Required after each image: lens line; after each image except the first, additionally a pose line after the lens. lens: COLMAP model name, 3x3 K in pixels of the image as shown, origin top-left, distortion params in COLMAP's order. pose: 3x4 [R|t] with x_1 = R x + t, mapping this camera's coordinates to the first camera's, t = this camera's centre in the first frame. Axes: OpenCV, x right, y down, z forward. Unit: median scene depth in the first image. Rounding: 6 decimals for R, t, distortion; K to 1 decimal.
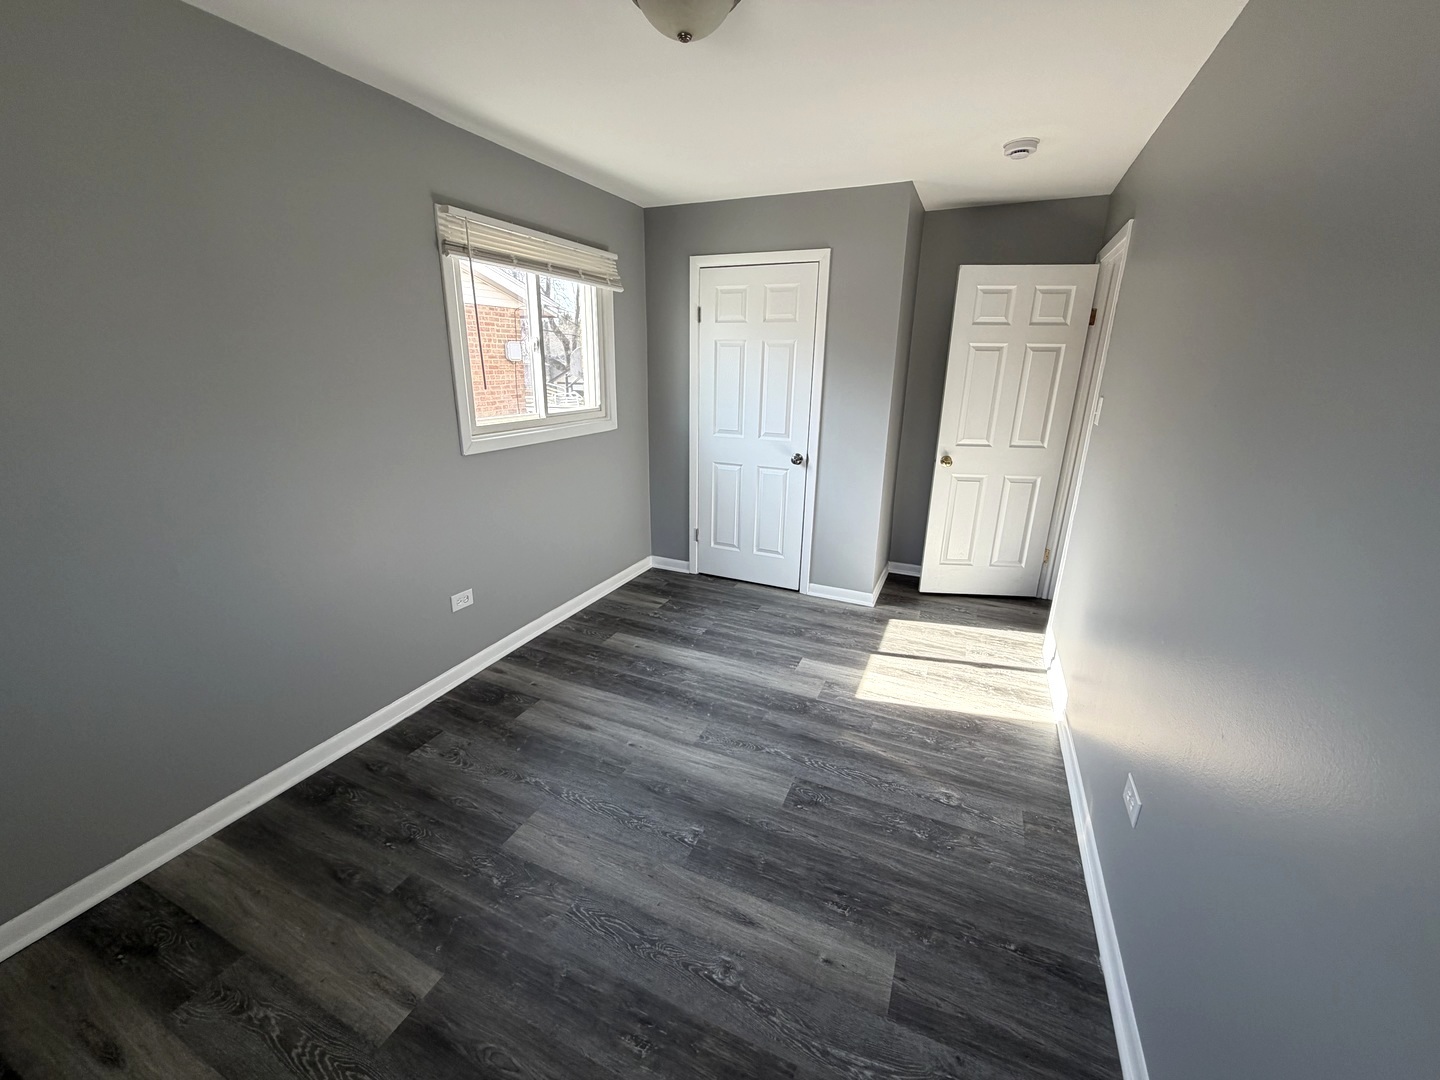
lens RADIAL K [[577.0, 0, 710.8], [0, 577.0, 536.9], [0, 0, 1]] dist [0.002111, 0.000211]
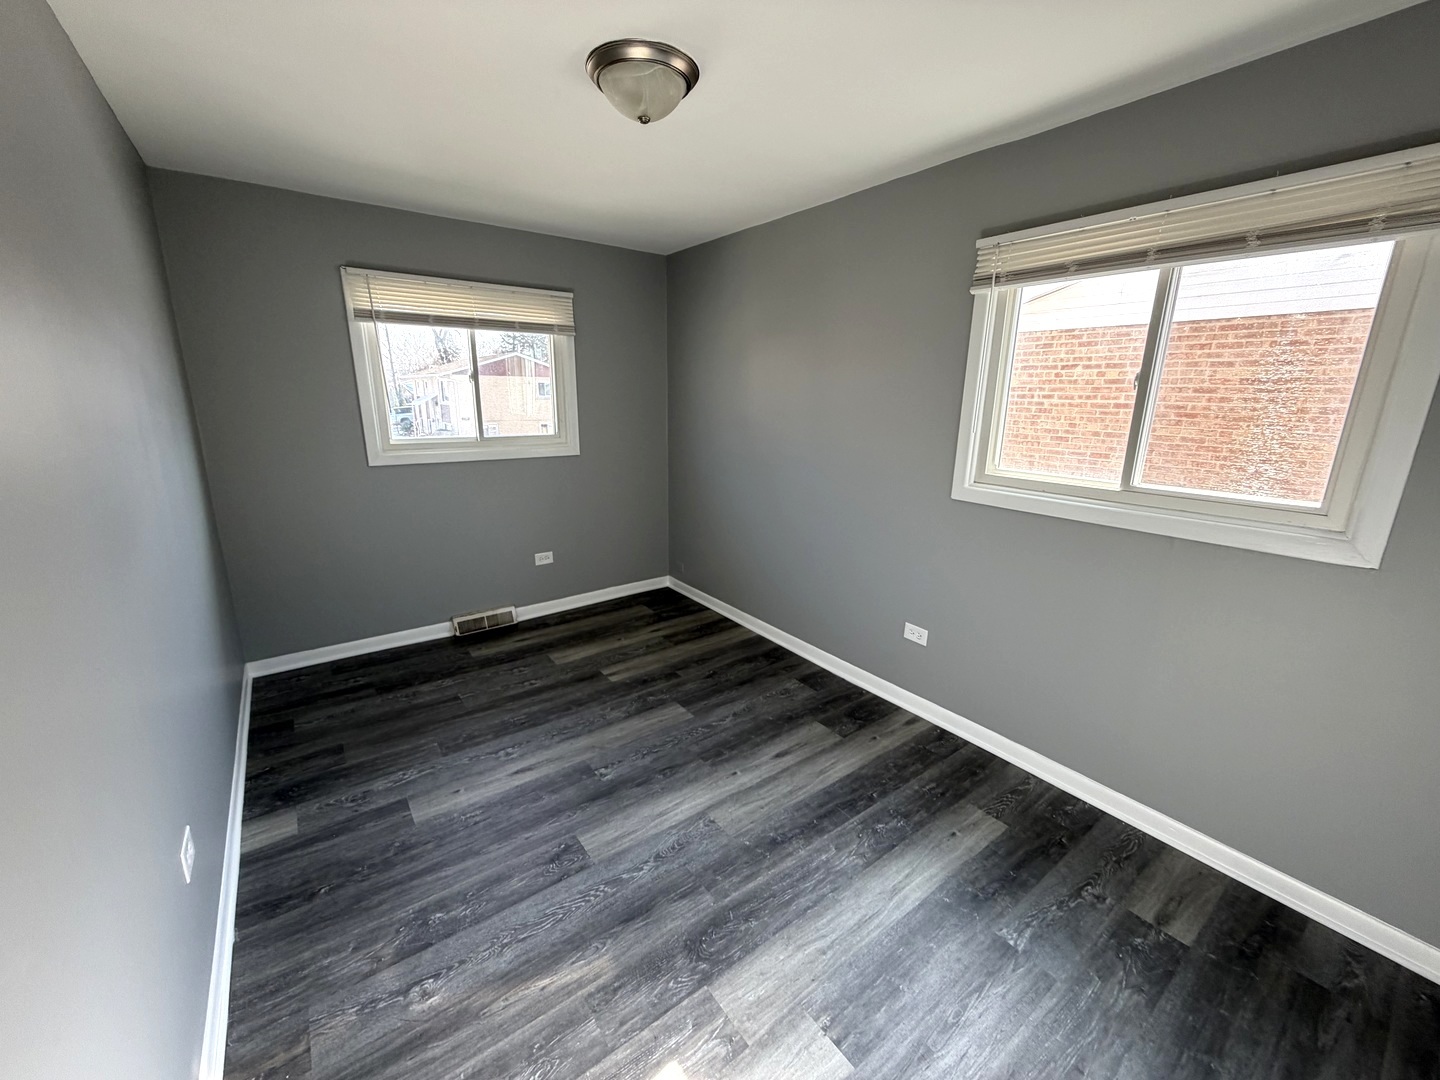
lens RADIAL K [[577.0, 0, 718.9], [0, 577.0, 533.3], [0, 0, 1]] dist [0.002111, 0.000211]
pose [[-0.480796, 0.190618, -0.855862, 0.671301], [-0.275447, 0.893837, 0.353814, -0.367829], [0.832444, 0.405857, -0.377249, 1.218847]]
